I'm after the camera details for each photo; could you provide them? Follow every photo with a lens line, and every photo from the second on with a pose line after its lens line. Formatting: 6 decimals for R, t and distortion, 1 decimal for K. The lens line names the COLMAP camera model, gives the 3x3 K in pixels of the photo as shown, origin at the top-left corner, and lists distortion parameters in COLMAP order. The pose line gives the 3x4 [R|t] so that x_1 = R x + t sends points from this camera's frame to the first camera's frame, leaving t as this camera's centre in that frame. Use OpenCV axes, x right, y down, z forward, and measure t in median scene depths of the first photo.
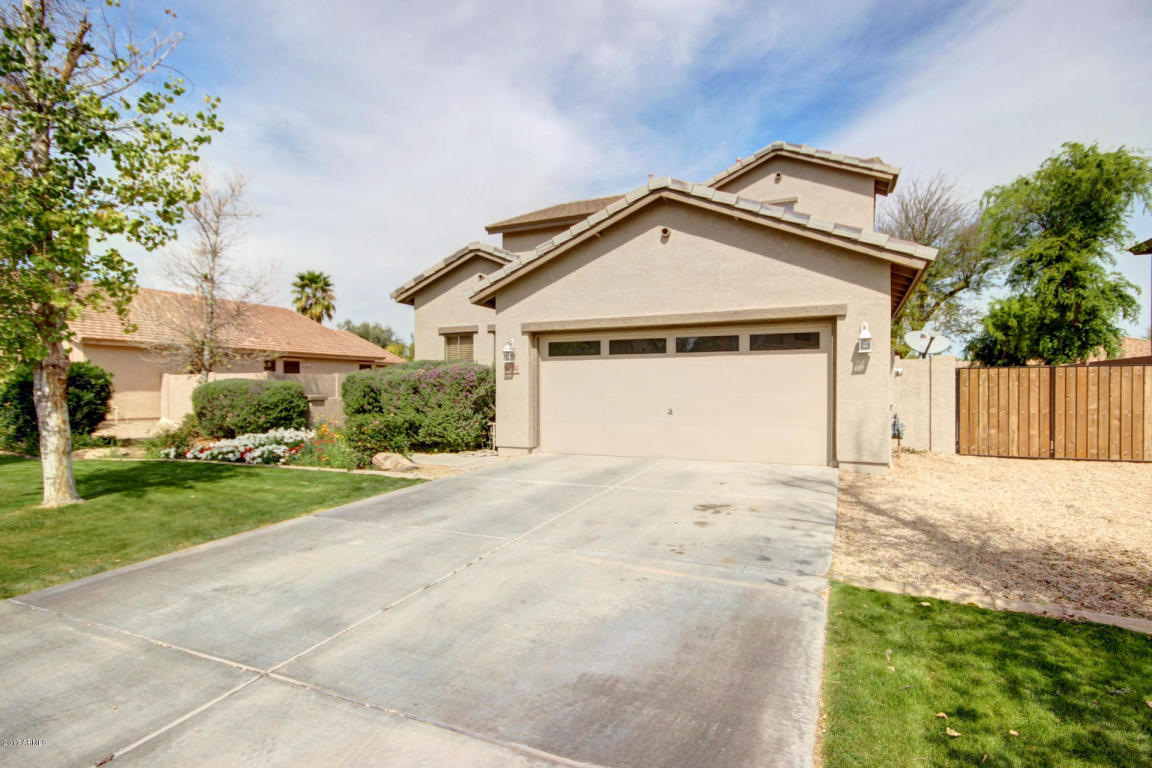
lens RADIAL K [[590.3, 0, 561.1], [0, 590.3, 389.6], [0, 0, 1]] dist [0.026214, -0.017815]
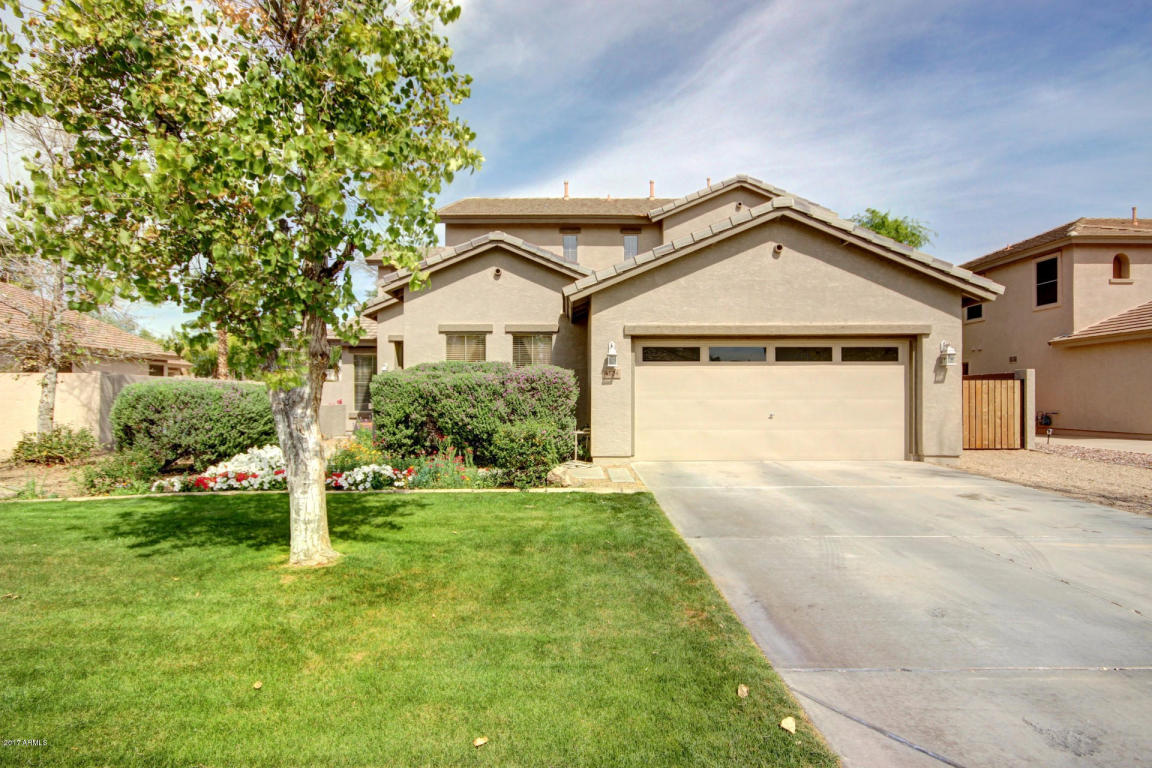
lens RADIAL K [[599.9, 0, 562.3], [0, 599.9, 394.6], [0, 0, 1]] dist [0.025154, -0.012616]
pose [[0.903341, 0.004703, 0.428897, -0.633918], [-0.001308, 0.999965, -0.008209, 0.007739], [-0.428921, 0.006855, 0.903316, 0.184748]]
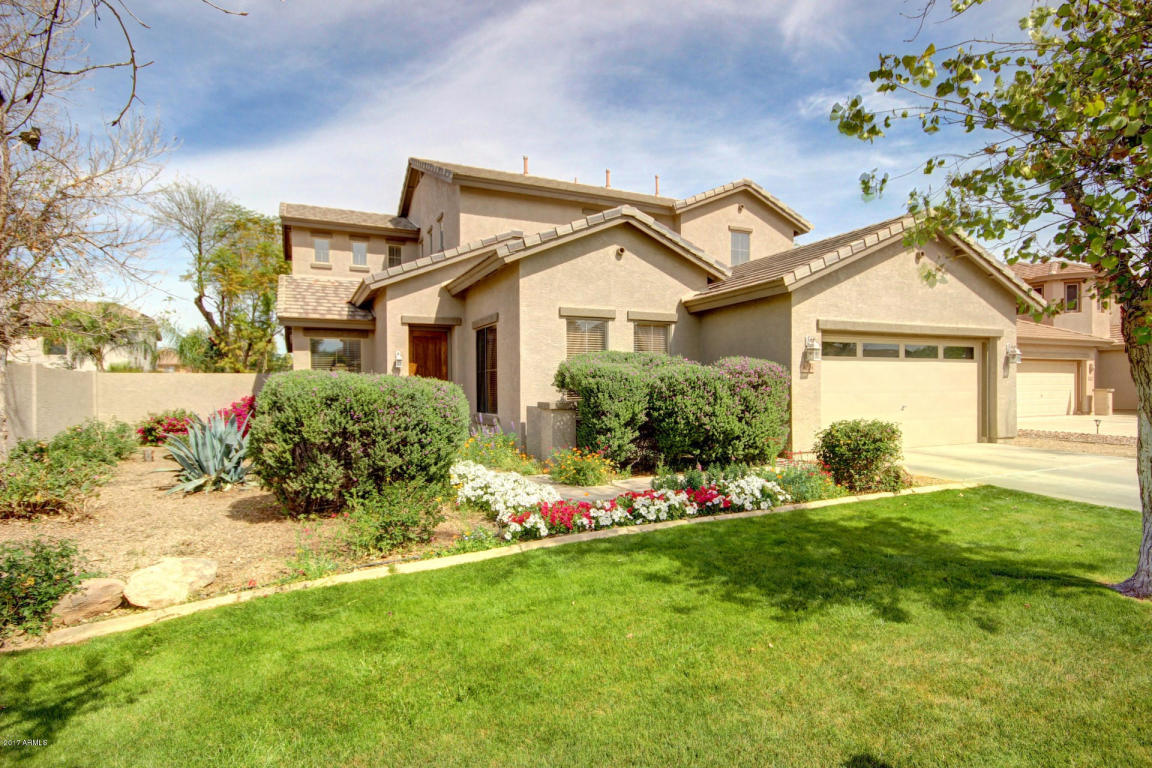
lens RADIAL K [[590.3, 0, 561.1], [0, 590.3, 389.6], [0, 0, 1]] dist [0.026214, -0.017815]
pose [[0.636077, -0.004972, 0.771610, -1.167114], [0.004443, 0.999986, 0.002782, -0.005324], [-0.771613, 0.001659, 0.636090, 0.793404]]
